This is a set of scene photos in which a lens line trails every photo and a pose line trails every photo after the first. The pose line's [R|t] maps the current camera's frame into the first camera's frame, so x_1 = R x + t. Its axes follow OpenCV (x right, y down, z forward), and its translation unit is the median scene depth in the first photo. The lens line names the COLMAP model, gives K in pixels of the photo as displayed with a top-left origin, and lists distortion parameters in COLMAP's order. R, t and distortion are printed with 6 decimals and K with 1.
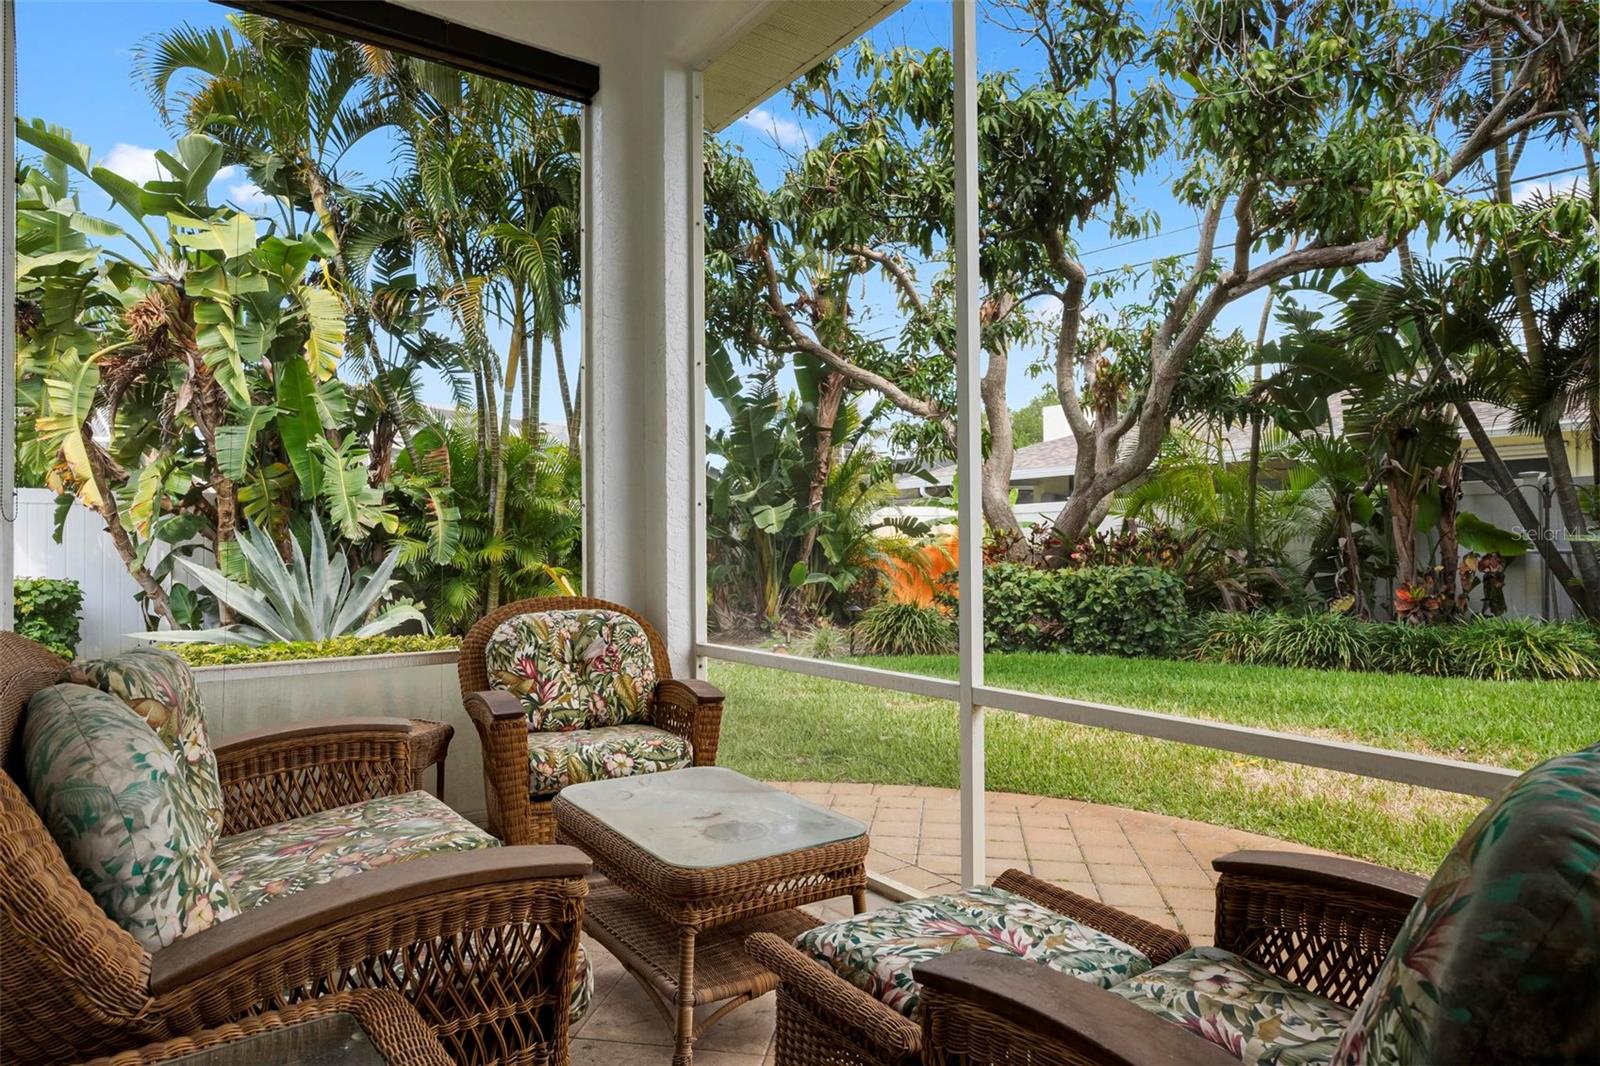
lens RADIAL K [[959.6, 0, 800.0], [0, 959.6, 533.0], [0, 0, 1]] dist [-0.001066, 0.000051]
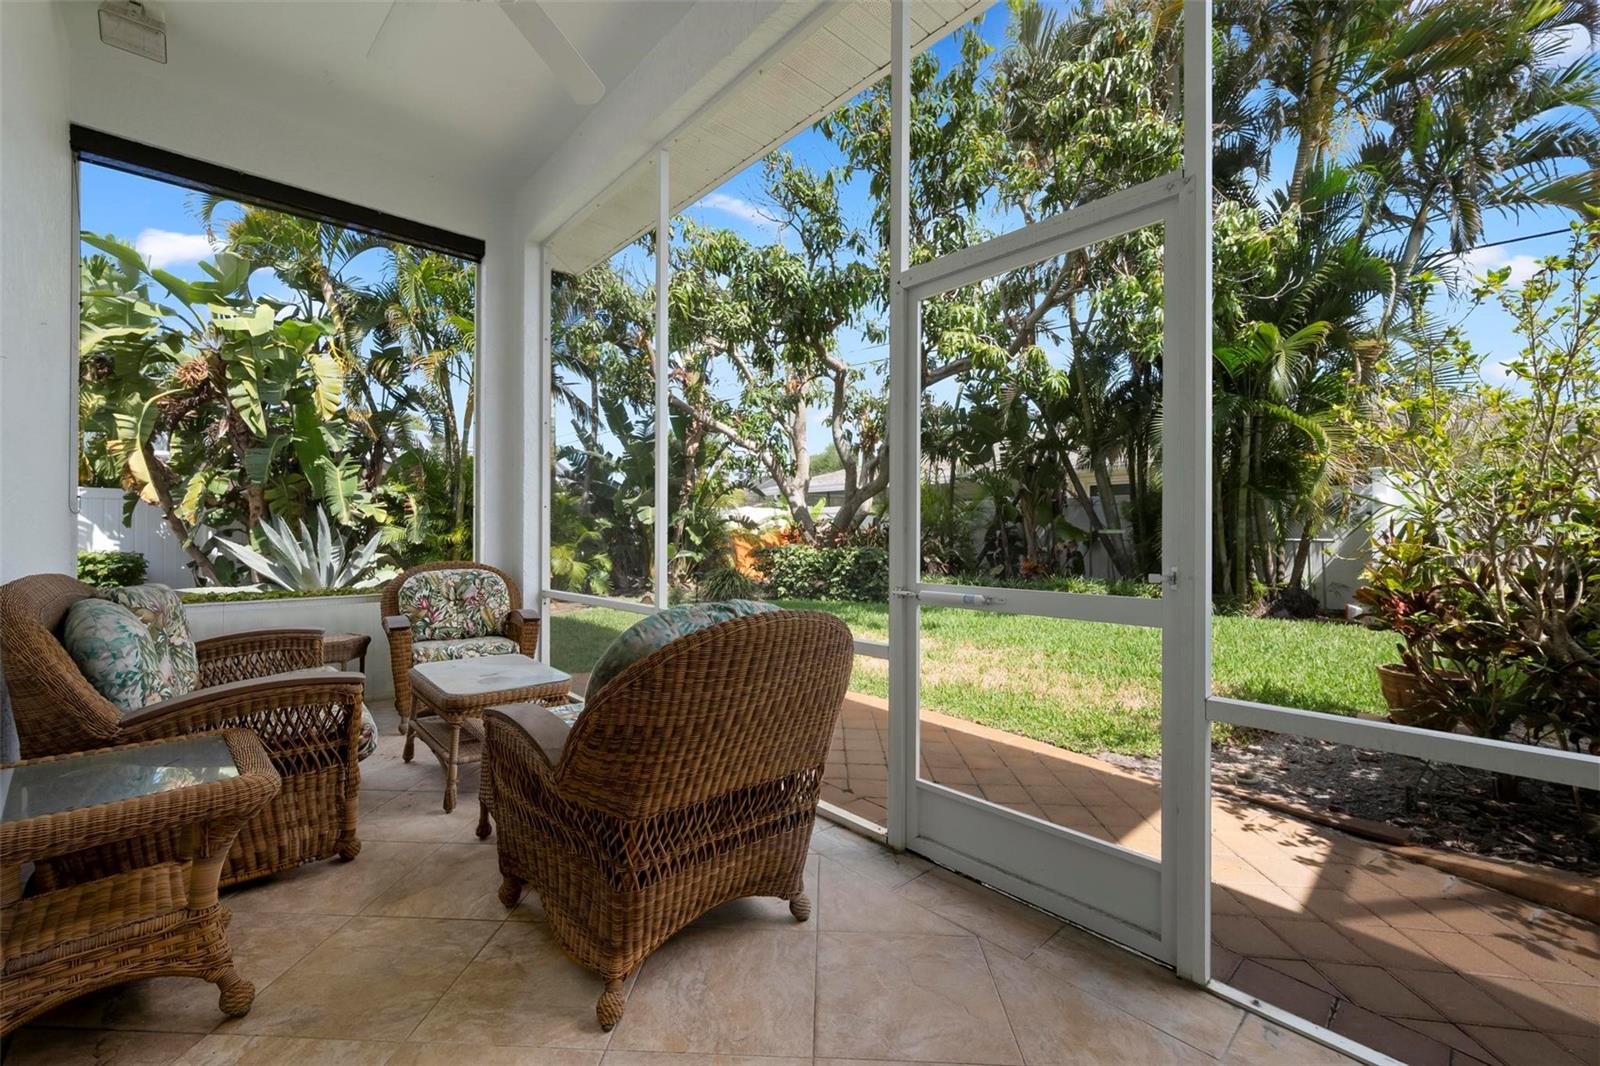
lens RADIAL K [[658.2, 0, 801.3], [0, 658.2, 528.9], [0, 0, 1]] dist [-0.001483, -0.000311]
pose [[0.991610, 0.007921, 0.129025, 0.101999], [-0.008737, 0.999945, 0.005764, -0.001116], [-0.128973, -0.006843, 0.991625, -0.106076]]
